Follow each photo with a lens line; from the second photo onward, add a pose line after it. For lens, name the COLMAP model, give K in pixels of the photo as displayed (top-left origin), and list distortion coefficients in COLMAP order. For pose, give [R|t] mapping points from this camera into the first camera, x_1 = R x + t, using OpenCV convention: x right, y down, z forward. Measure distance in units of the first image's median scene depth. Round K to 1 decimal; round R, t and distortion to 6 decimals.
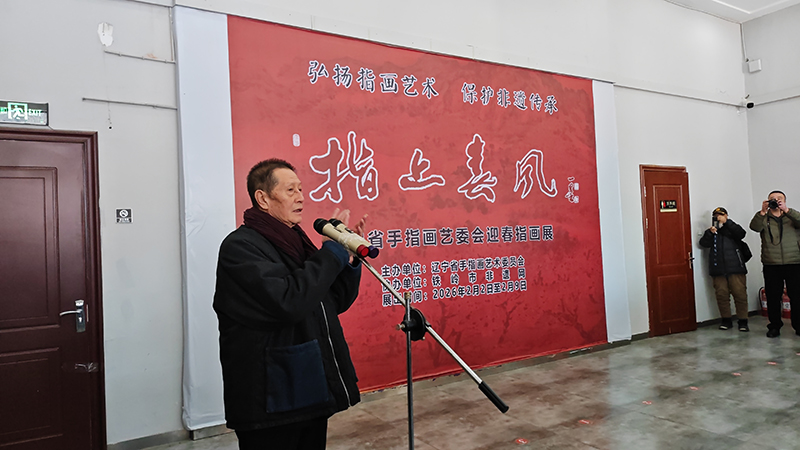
lens RADIAL K [[570.7, 0, 400.0], [0, 570.7, 225.0], [0, 0, 1]] dist [-0.000853, -0.003623]
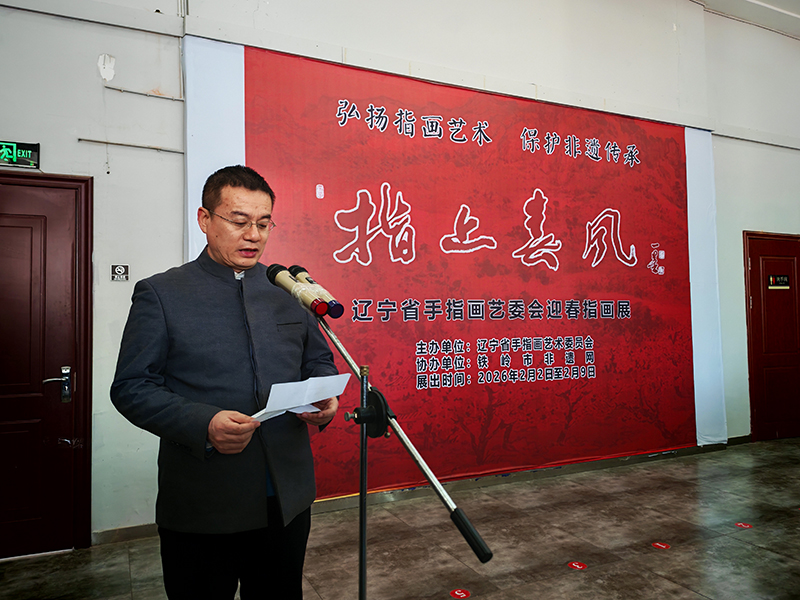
lens RADIAL K [[606.8, 0, 400.0], [0, 606.8, 300.0], [0, 0, 1]] dist [0.014084, -0.043713]
pose [[0.992554, 0.026835, -0.118816, 0.047860], [-0.027675, 0.999602, -0.005425, 0.015627], [0.118623, 0.008673, 0.992901, 0.100113]]
